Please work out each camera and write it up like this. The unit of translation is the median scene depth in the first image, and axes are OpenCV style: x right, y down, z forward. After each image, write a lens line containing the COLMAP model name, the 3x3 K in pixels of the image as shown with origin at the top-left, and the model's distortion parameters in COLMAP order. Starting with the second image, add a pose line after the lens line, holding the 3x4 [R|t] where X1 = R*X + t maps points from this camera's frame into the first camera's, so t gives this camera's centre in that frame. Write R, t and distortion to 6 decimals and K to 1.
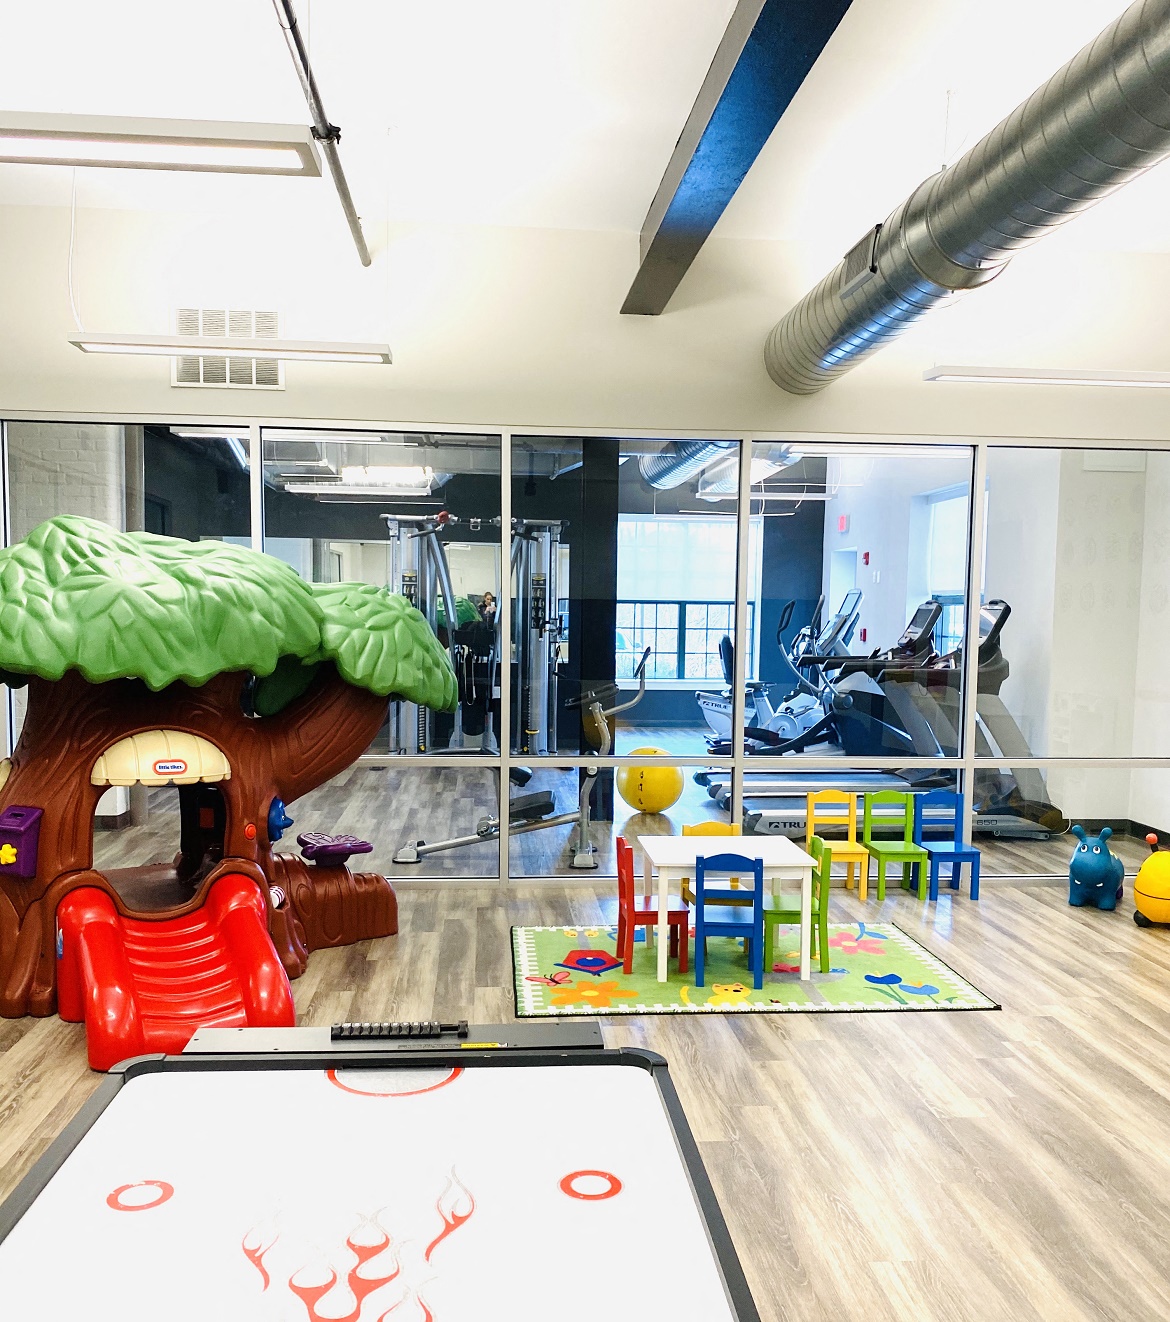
lens RADIAL K [[1187.0, 0, 585.0], [0, 1187.0, 661.0], [0, 0, 1]] dist [-0.000486, -0.001626]
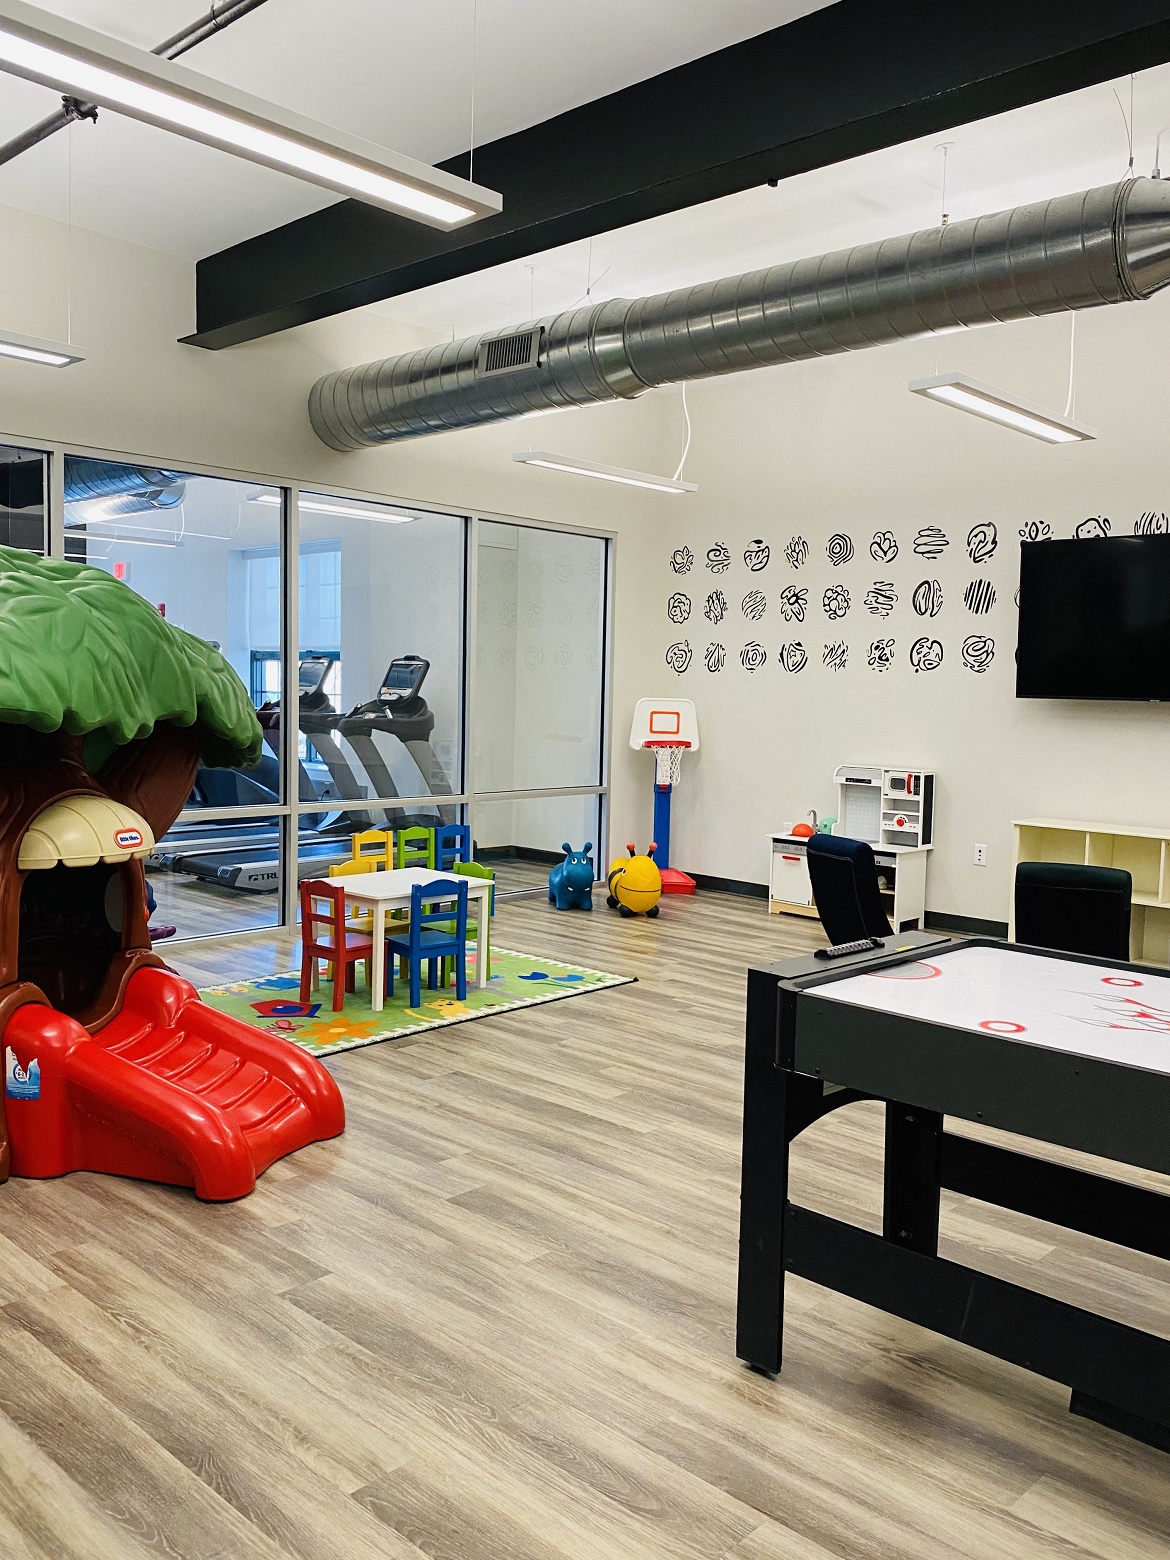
lens RADIAL K [[1247.1, 0, 585.0], [0, 1247.1, 780.0], [0, 0, 1]] dist [-0.006533, -0.003801]
pose [[0.742160, -0.048253, 0.668484, -0.572756], [0.017861, 0.998475, 0.052244, 0.010127], [-0.669985, -0.026834, 0.741890, 0.059273]]
